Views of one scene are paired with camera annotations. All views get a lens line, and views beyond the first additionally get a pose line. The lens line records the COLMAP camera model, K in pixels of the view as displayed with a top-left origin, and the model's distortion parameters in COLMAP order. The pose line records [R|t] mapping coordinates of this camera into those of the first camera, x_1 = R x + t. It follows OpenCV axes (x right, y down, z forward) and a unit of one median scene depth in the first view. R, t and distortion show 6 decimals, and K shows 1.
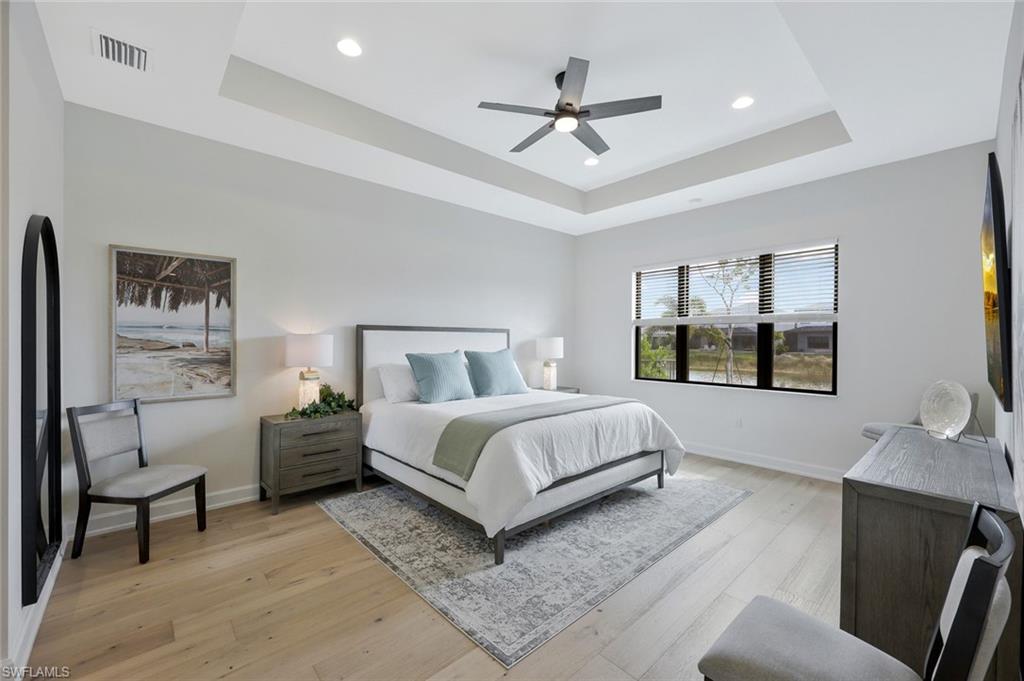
lens RADIAL K [[417.3, 0, 514.0], [0, 417.3, 342.7], [0, 0, 1]] dist [0.001496, 0.000586]
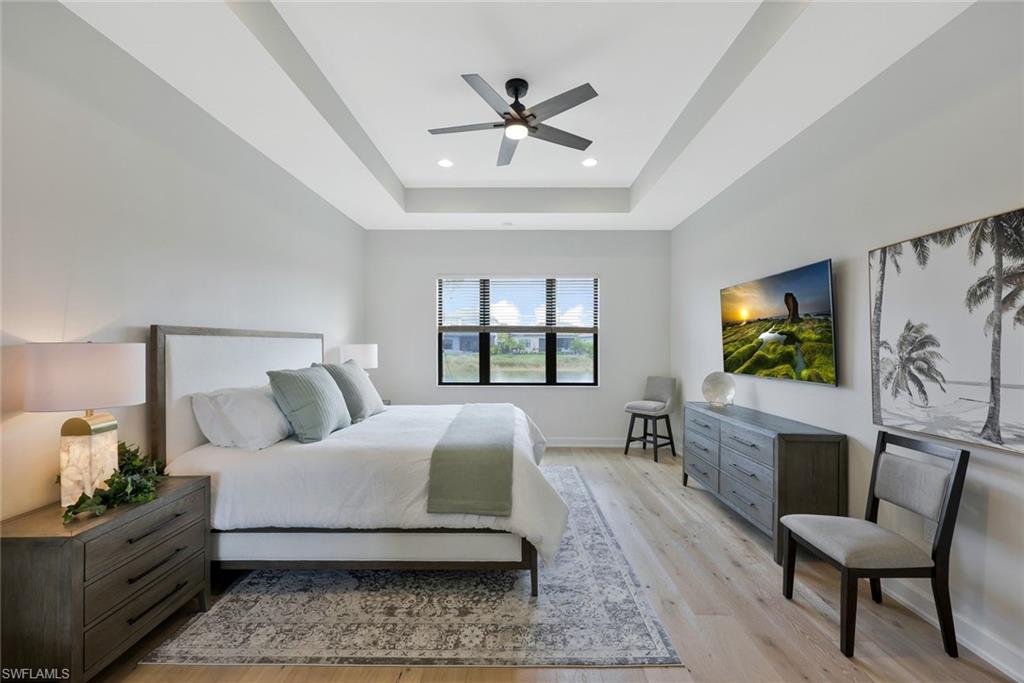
lens RADIAL K [[417.3, 0, 513.8], [0, 417.3, 342.9], [0, 0, 1]] dist [0.001496, 0.000586]
pose [[0.678782, -0.000119, 0.734339, -0.545702], [0.002726, 0.999994, -0.002357, -0.018865], [-0.734334, 0.003602, 0.678778, 0.297298]]
